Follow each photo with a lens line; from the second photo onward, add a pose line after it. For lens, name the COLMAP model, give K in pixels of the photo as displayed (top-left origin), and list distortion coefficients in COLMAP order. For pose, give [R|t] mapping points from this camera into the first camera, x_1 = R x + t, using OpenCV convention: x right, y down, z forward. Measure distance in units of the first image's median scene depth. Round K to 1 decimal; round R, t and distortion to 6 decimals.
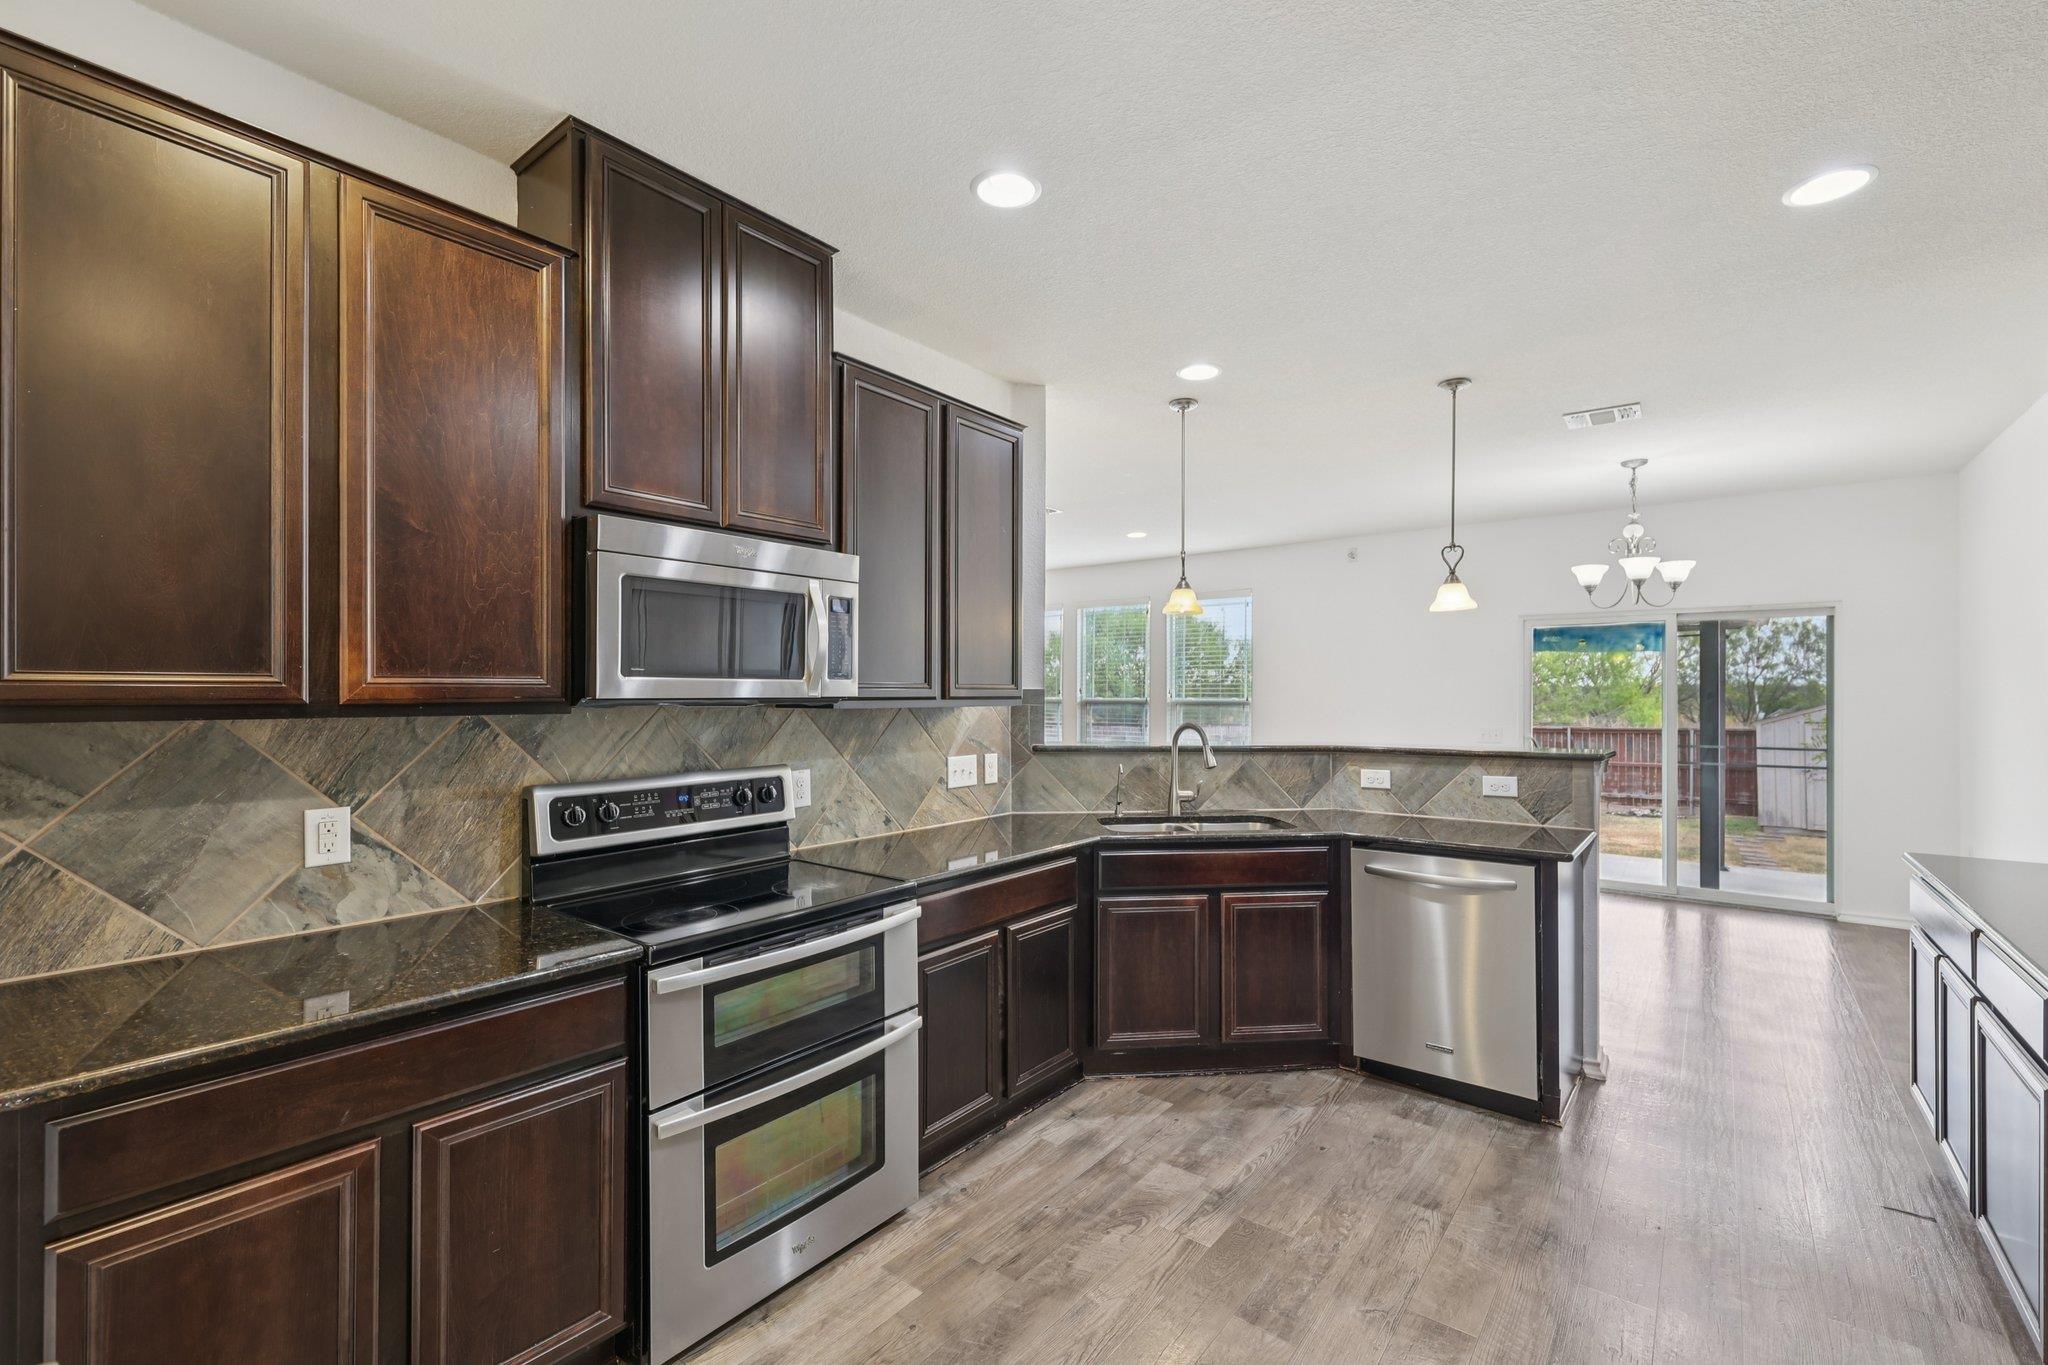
lens RADIAL K [[889.3, 0, 1028.6], [0, 889.3, 689.4], [0, 0, 1]] dist [0.000536, -0.000111]
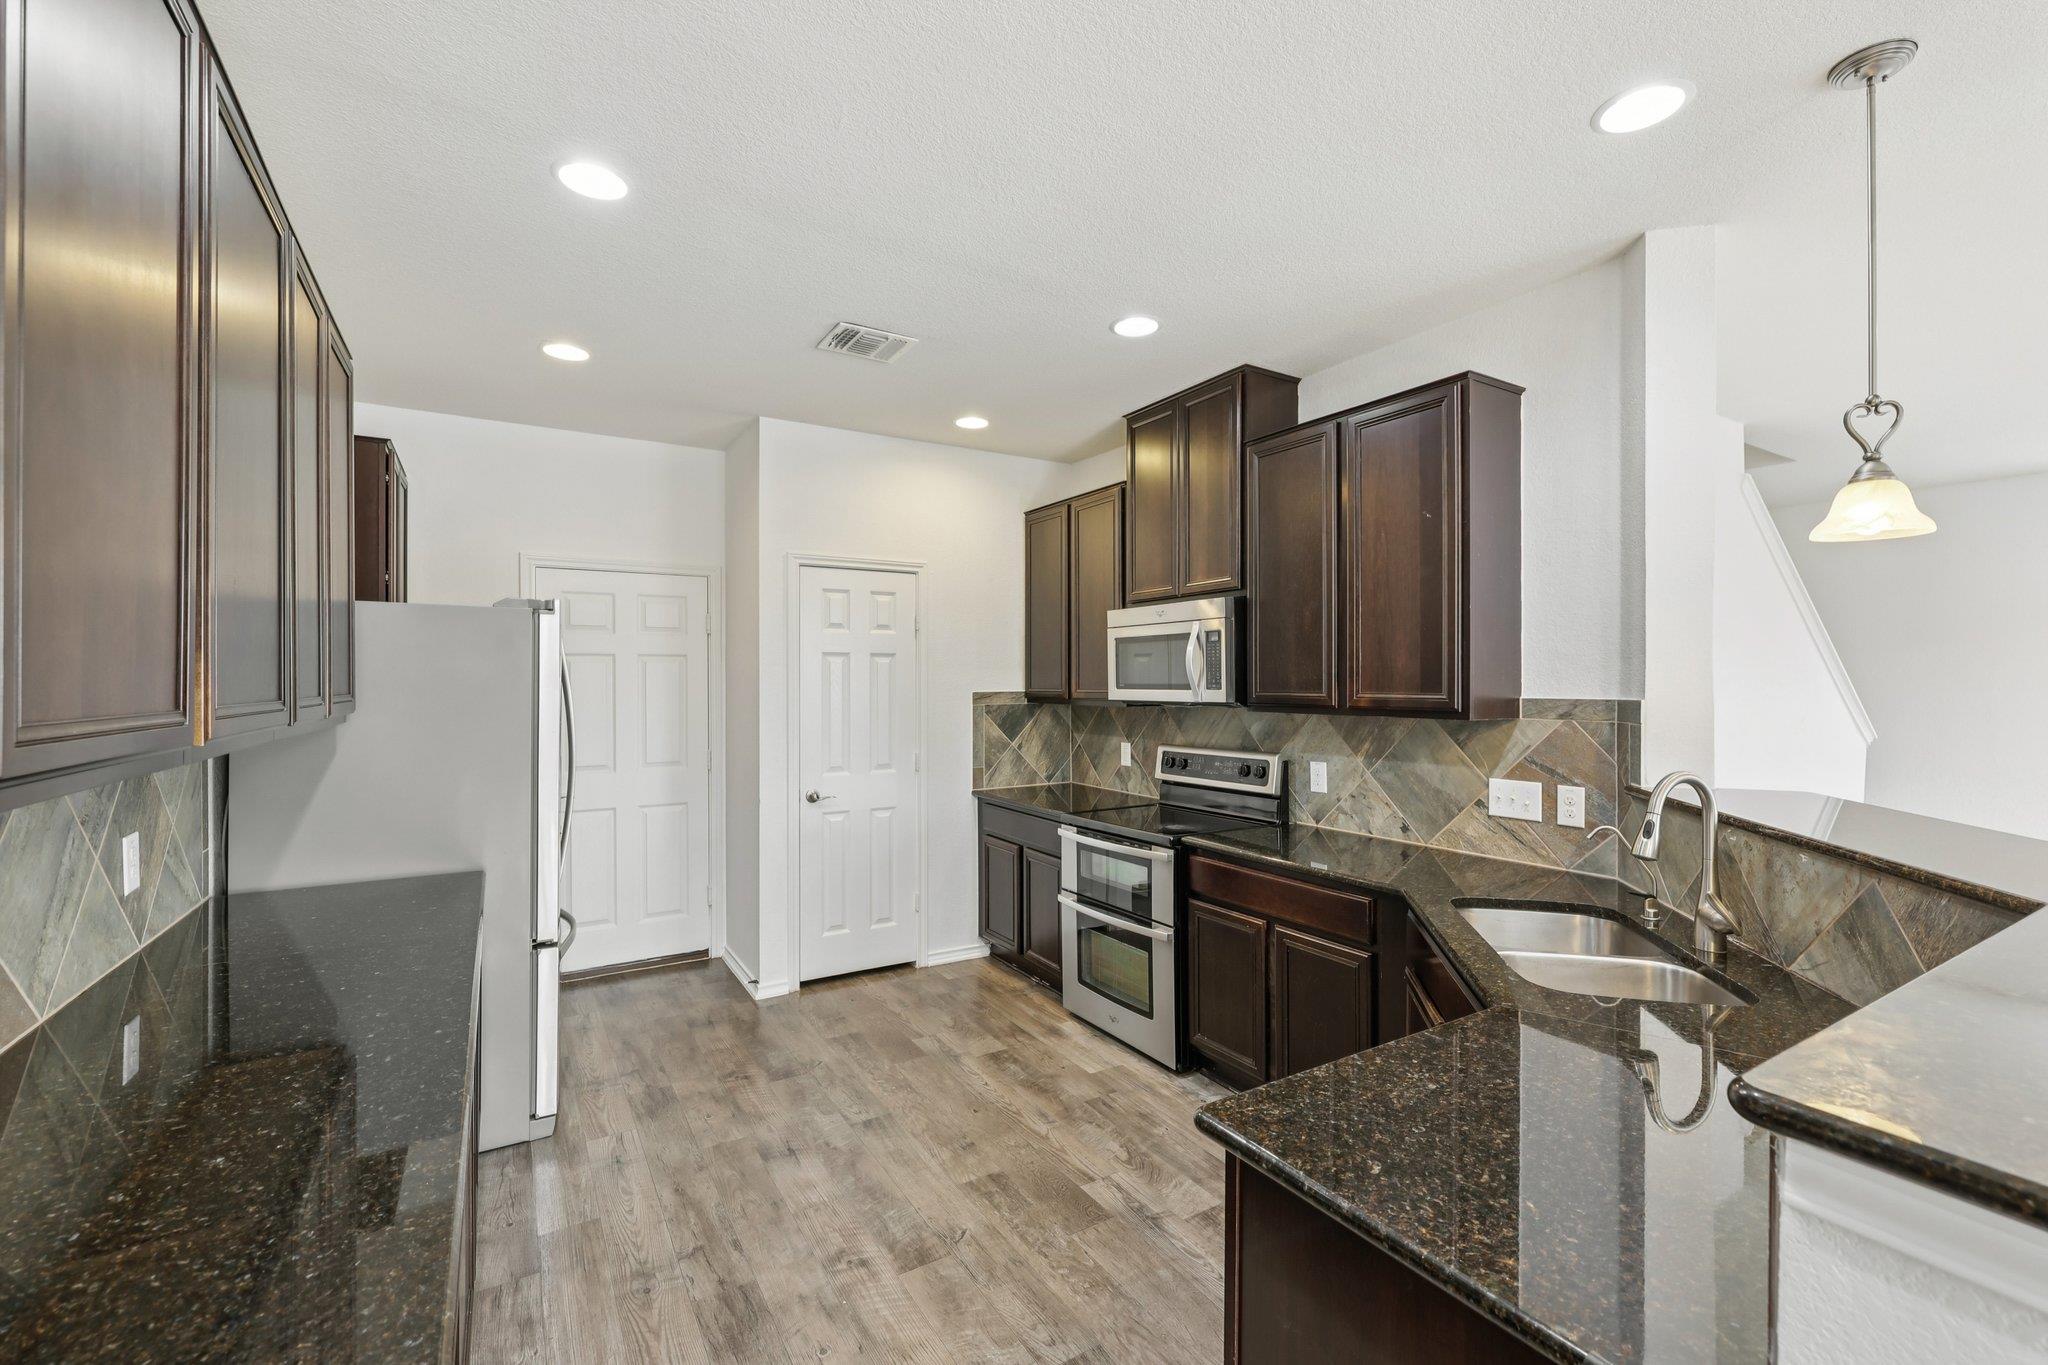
lens RADIAL K [[848.2, 0, 1009.5], [0, 848.2, 678.6], [0, 0, 1]] dist [-0.000980, -0.000231]
pose [[-0.363707, -0.002524, -0.931510, 0.956981], [0.007024, 0.999960, -0.005452, -0.020166], [0.931487, -0.008525, -0.363675, 1.000002]]
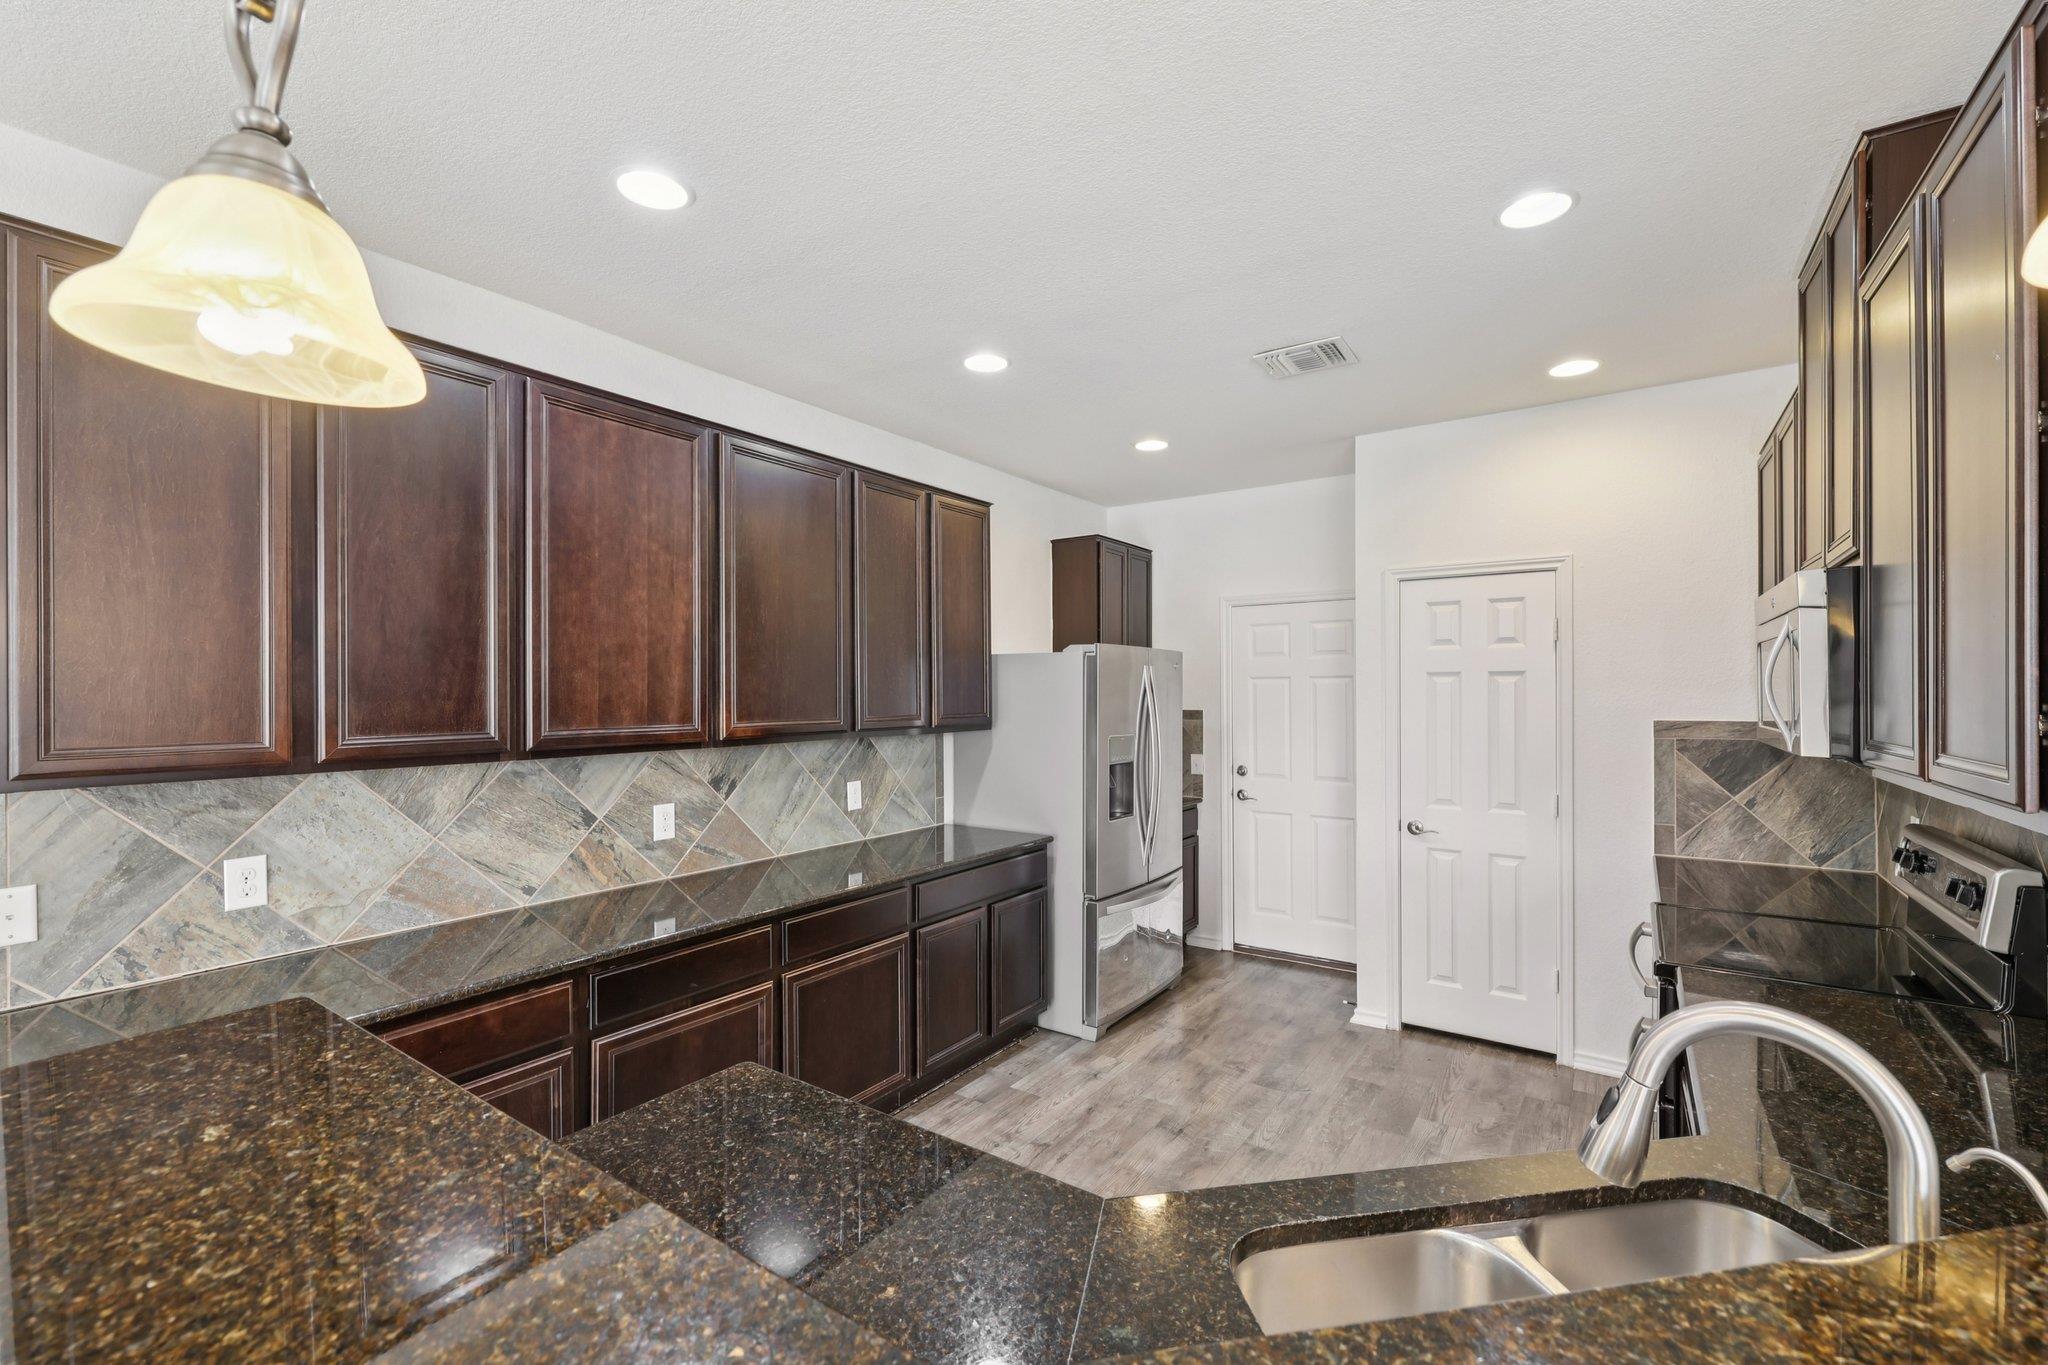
lens RADIAL K [[840.6, 0, 1028.6], [0, 840.6, 688.3], [0, 0, 1]] dist [-0.001039, -0.000174]
pose [[-0.997505, 0.002193, -0.070566, 0.425133], [0.002858, 0.999952, -0.009320, -0.040245], [0.070543, -0.009499, -0.997464, 1.452996]]
